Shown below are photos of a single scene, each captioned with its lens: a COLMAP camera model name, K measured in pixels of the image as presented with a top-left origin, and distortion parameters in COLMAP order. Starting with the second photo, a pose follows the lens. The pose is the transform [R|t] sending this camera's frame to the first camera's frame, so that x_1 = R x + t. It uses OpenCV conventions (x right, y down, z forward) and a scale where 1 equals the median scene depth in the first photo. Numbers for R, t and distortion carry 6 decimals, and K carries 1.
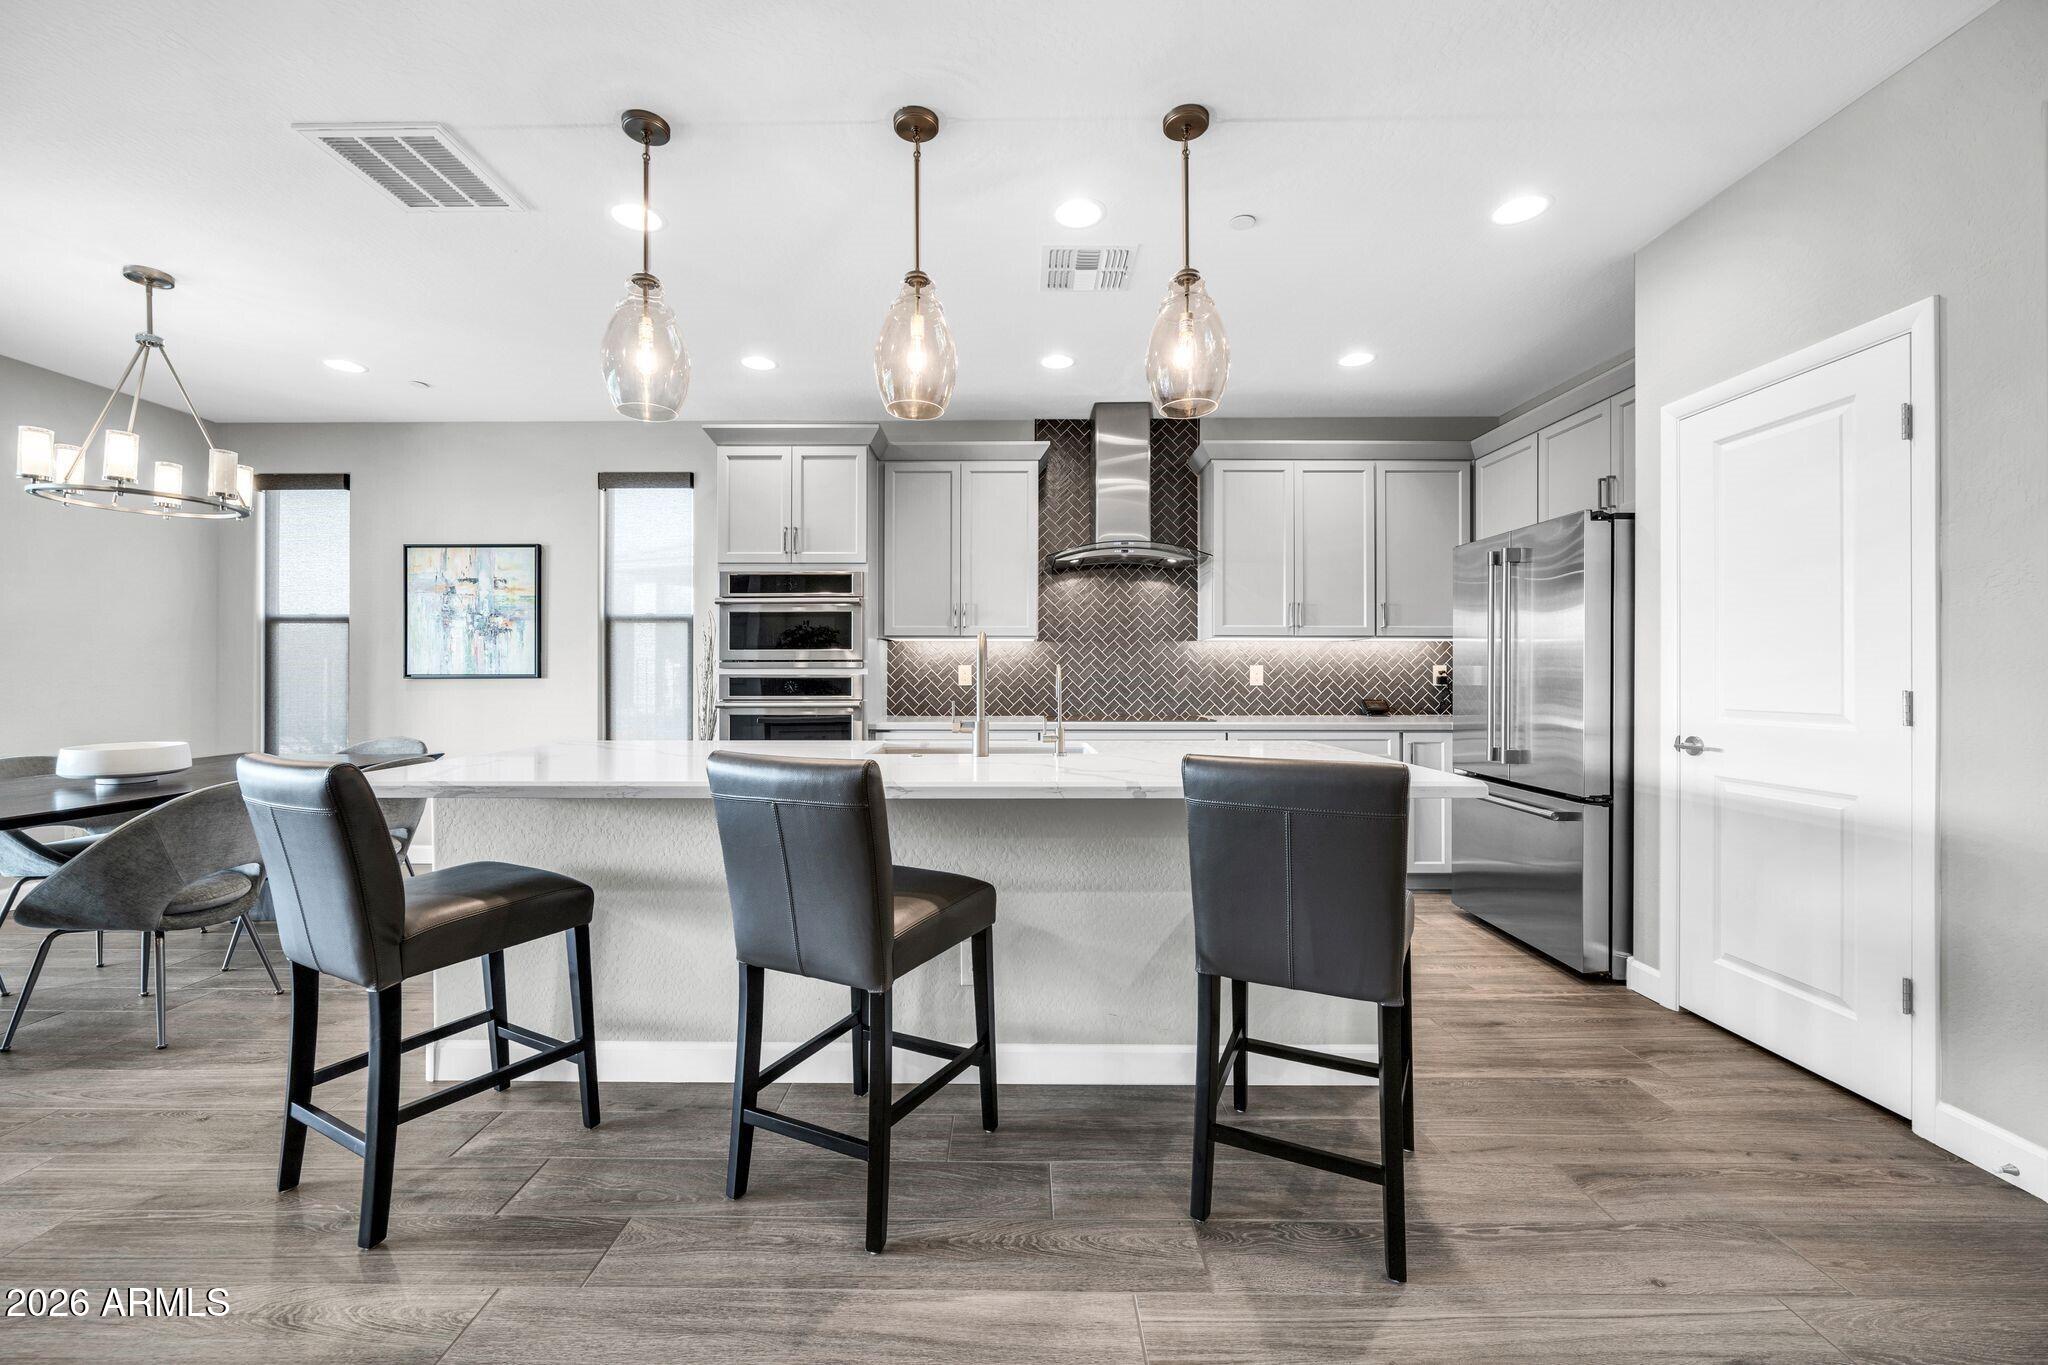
lens RADIAL K [[791.7, 0, 1012.7], [0, 791.7, 669.7], [0, 0, 1]] dist [-0.006681, 0.001014]
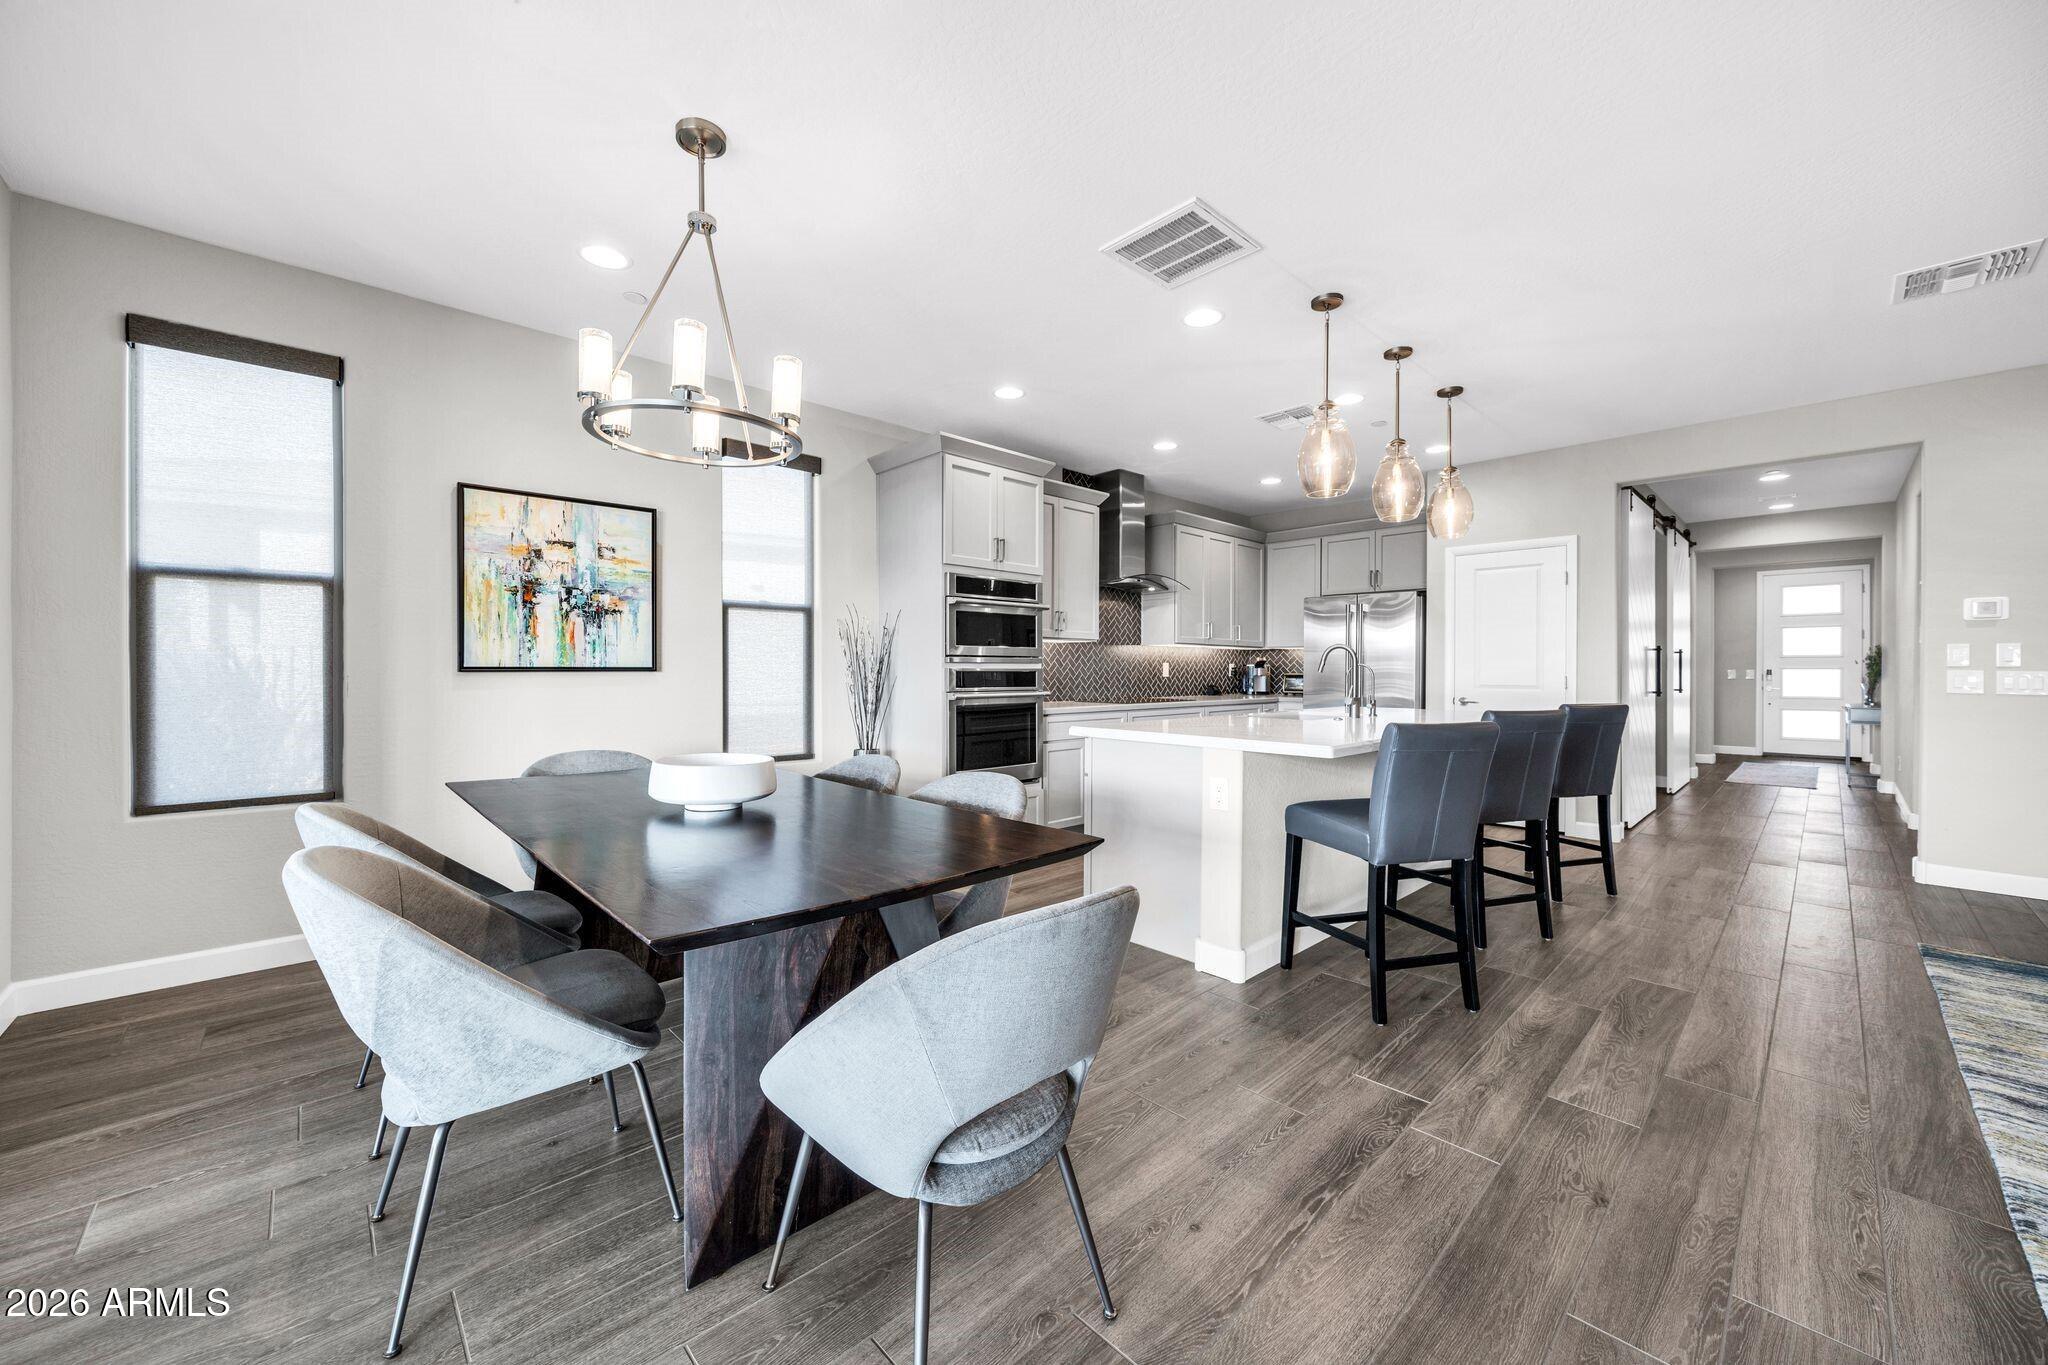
lens RADIAL K [[749.4, 0, 1010.3], [0, 749.4, 672.5], [0, 0, 1]] dist [-0.007943, -0.000100]
pose [[0.734737, -0.000445, 0.678352, -0.861895], [-0.006901, 0.999943, 0.008131, 0.002808], [-0.678317, -0.010656, 0.734692, 0.171518]]
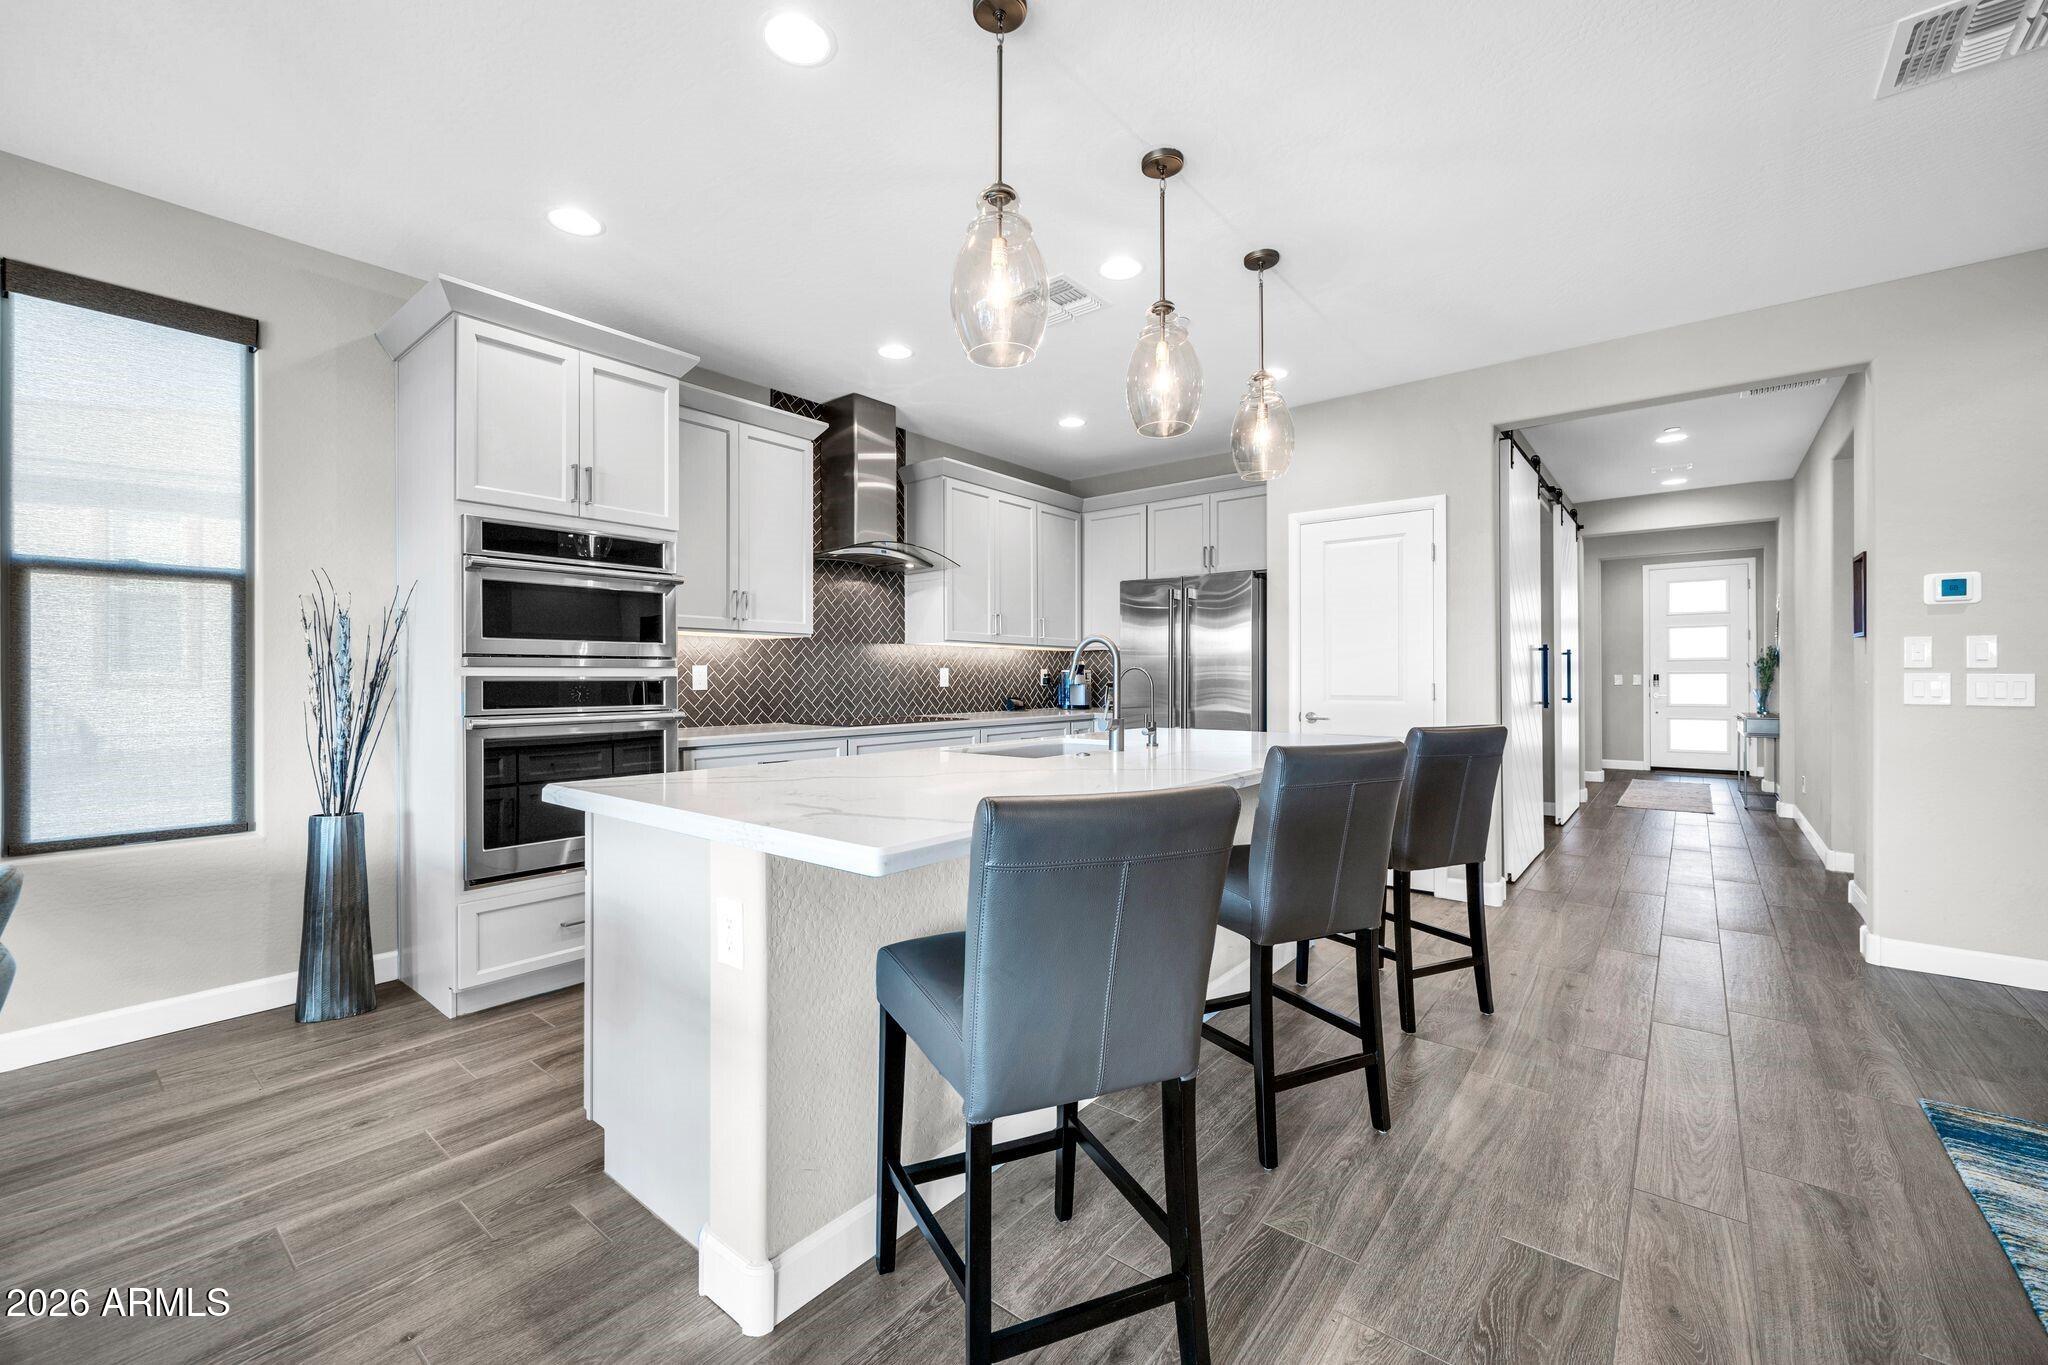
lens RADIAL K [[823.5, 0, 1008.0], [0, 823.5, 677.7], [0, 0, 1]] dist [-0.008068, 0.000008]
pose [[0.633948, -0.000790, 0.773376, -0.521979], [-0.002910, 0.999990, 0.003407, 0.003367], [-0.773371, -0.004410, 0.633939, 0.211778]]
